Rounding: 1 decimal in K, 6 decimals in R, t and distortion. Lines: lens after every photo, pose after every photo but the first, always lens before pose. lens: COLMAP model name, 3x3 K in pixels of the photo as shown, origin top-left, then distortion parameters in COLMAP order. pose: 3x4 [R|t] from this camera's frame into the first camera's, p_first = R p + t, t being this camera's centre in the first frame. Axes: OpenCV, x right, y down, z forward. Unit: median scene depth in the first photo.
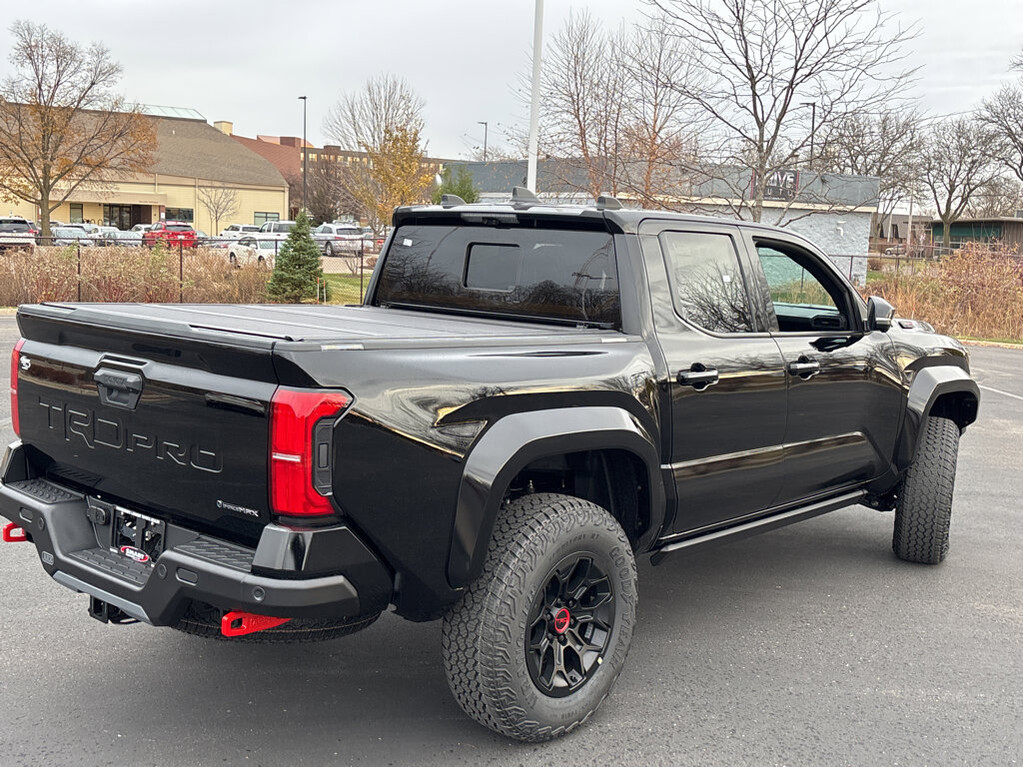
lens RADIAL K [[1143.0, 0, 515.8], [0, 1143.0, 382.5], [0, 0, 1]] dist [0.182173, -0.532089]
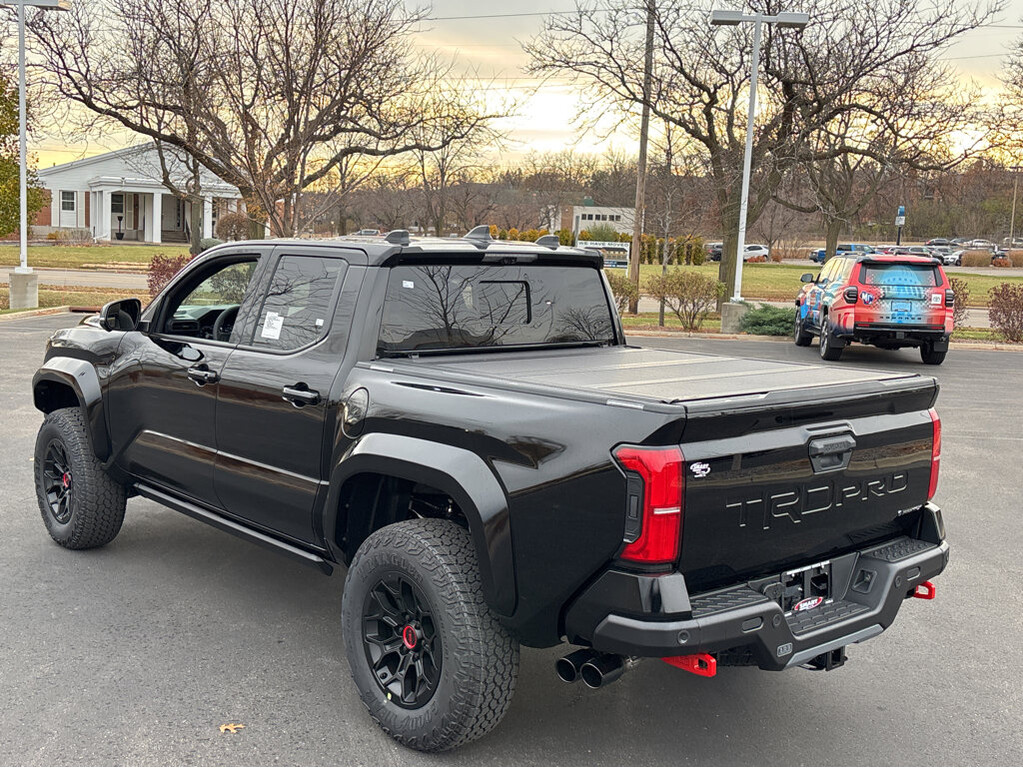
lens RADIAL K [[1143.6, 0, 505.3], [0, 1143.6, 385.2], [0, 0, 1]] dist [0.163944, -0.451197]
pose [[0.136772, -0.165424, 0.976692, -1.357058], [0.095890, 0.983539, 0.153156, -0.239938], [-0.985951, 0.072707, 0.150383, 1.076631]]
